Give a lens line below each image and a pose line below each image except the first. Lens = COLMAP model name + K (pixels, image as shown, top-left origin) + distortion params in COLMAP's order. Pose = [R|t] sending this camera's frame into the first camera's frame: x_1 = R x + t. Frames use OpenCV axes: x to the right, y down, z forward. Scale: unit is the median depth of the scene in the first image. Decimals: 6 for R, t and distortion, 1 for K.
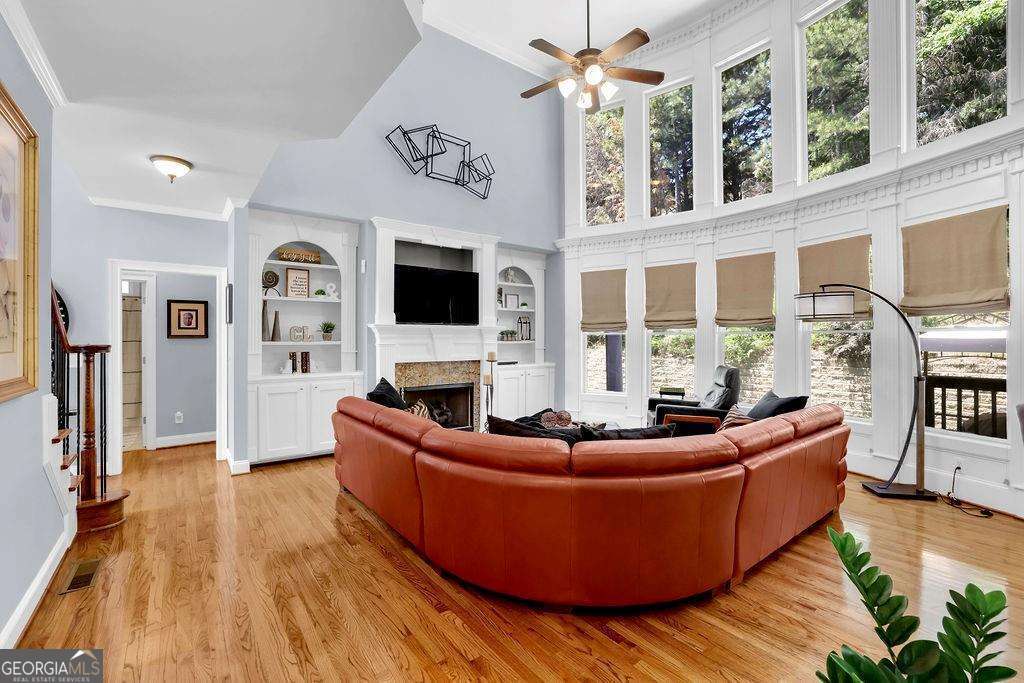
lens RADIAL K [[441.9, 0, 522.4], [0, 441.9, 337.7], [0, 0, 1]] dist [-0.008977, 0.001073]
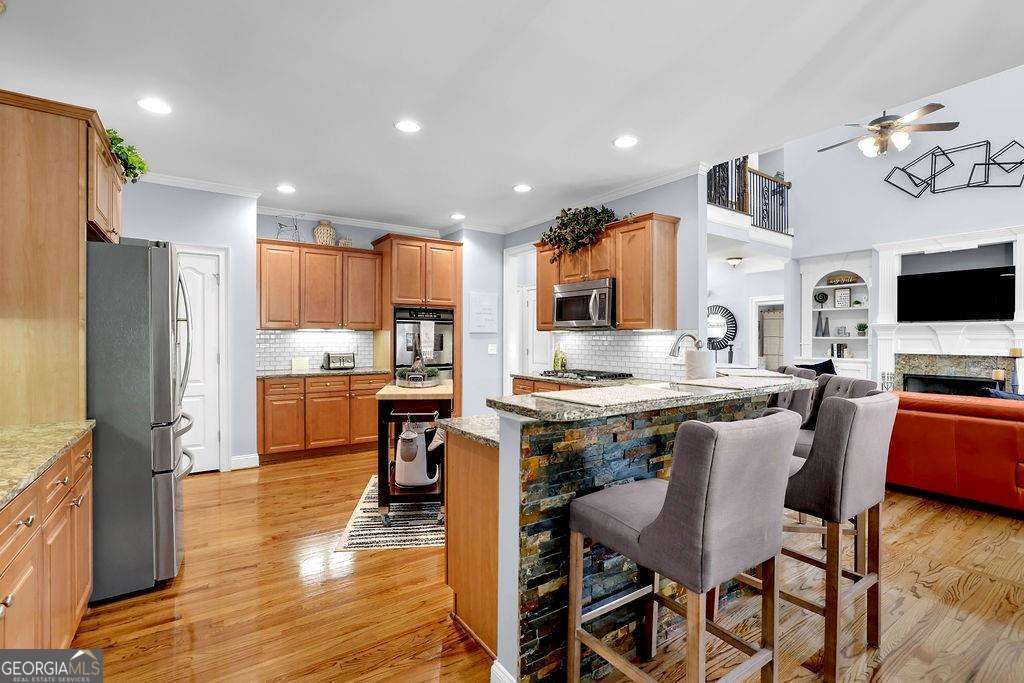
lens RADIAL K [[441.9, 0, 517.7], [0, 441.9, 341.3], [0, 0, 1]] dist [-0.008977, 0.001073]
pose [[-0.001630, 0.008718, -0.999961, 0.962997], [-0.000810, 0.999962, 0.008719, 0.011230], [0.999998, 0.000824, -0.001622, -0.087039]]
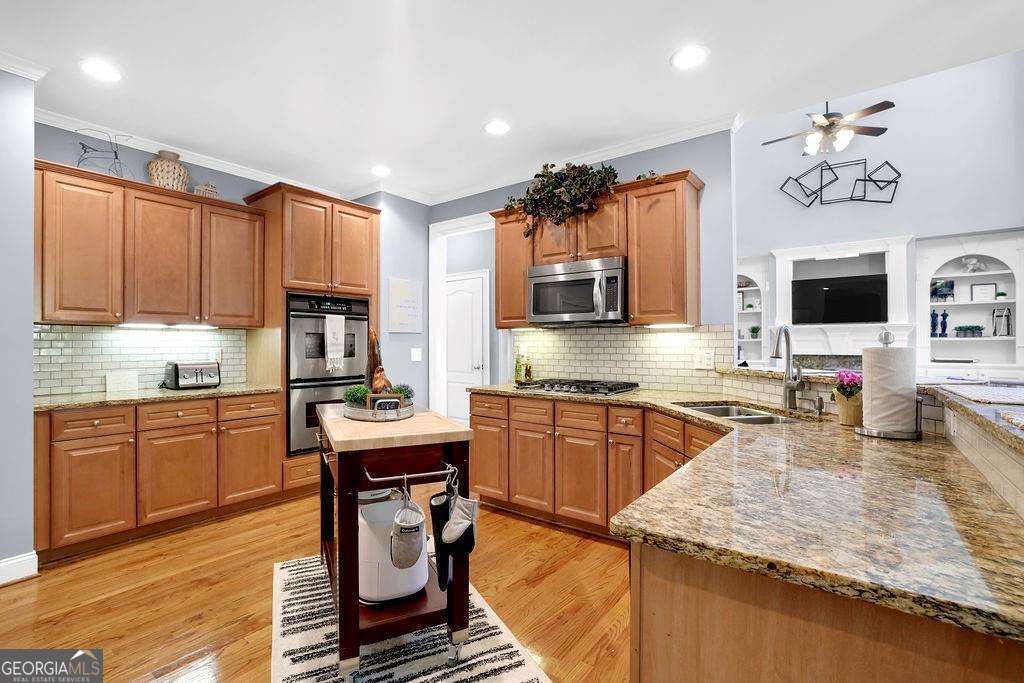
lens RADIAL K [[452.2, 0, 503.4], [0, 452.2, 341.4], [0, 0, 1]] dist [-0.014620, 0.003622]
pose [[0.281588, -0.005365, -0.959520, 0.759588], [0.004522, 0.999981, -0.004264, 0.019263], [0.959525, -0.003139, 0.281607, -0.215887]]
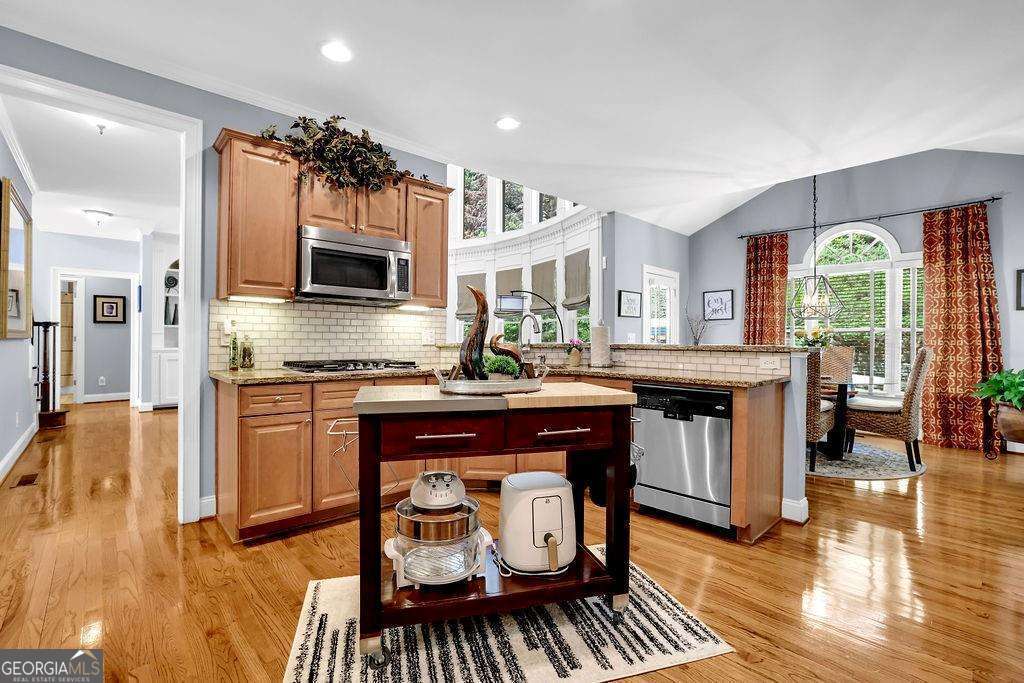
lens RADIAL K [[441.9, 0, 515.4], [0, 441.9, 338.1], [0, 0, 1]] dist [-0.008977, 0.001073]
pose [[0.995786, 0.007115, 0.091435, 0.392436], [-0.007238, 0.999973, 0.001016, 0.038813], [-0.091425, -0.001673, 0.995811, -0.501374]]
